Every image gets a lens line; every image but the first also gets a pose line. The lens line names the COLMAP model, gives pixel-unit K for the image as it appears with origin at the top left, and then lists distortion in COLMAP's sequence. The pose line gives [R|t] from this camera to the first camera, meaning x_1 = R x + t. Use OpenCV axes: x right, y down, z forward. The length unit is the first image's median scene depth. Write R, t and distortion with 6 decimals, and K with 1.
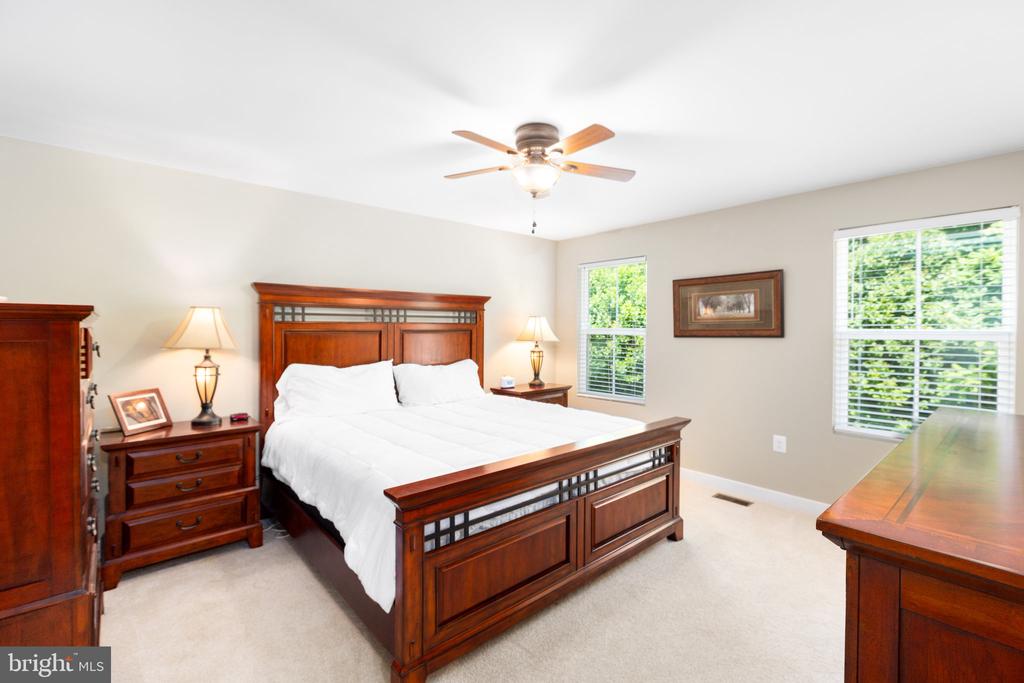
lens RADIAL K [[448.1, 0, 509.5], [0, 448.1, 338.8], [0, 0, 1]] dist [-0.003384, -0.000340]
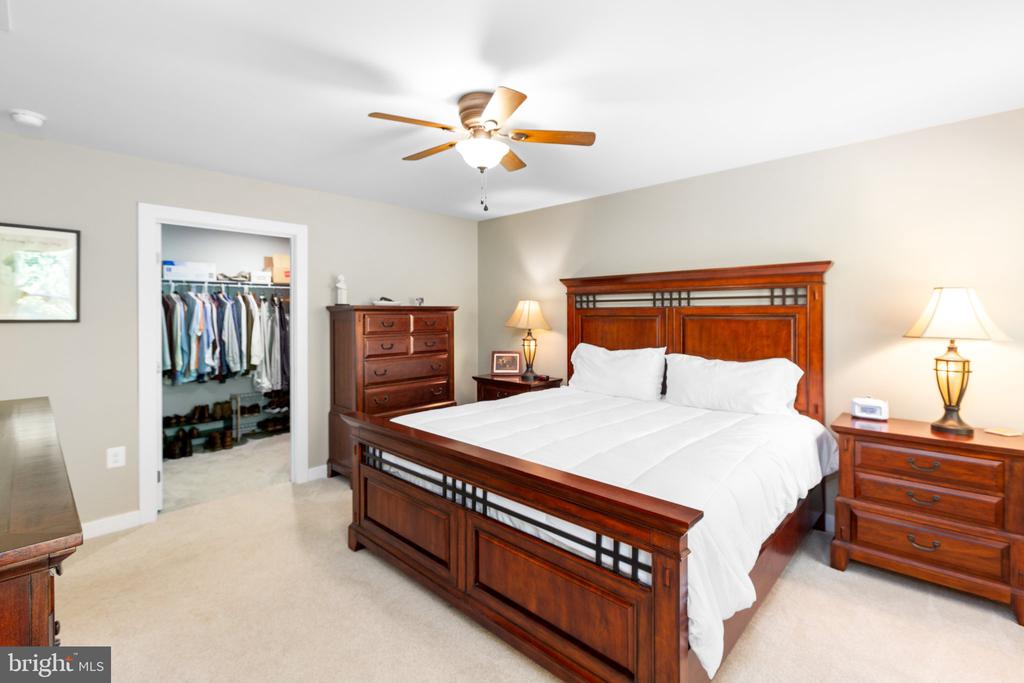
lens RADIAL K [[470.3, 0, 496.4], [0, 470.3, 298.3], [0, 0, 1]] dist [-0.002123, -0.000770]
pose [[0.091380, -0.035544, -0.995182, 0.561052], [-0.020110, 0.999093, -0.037531, -0.010120], [0.995613, 0.023443, 0.090582, 0.509313]]
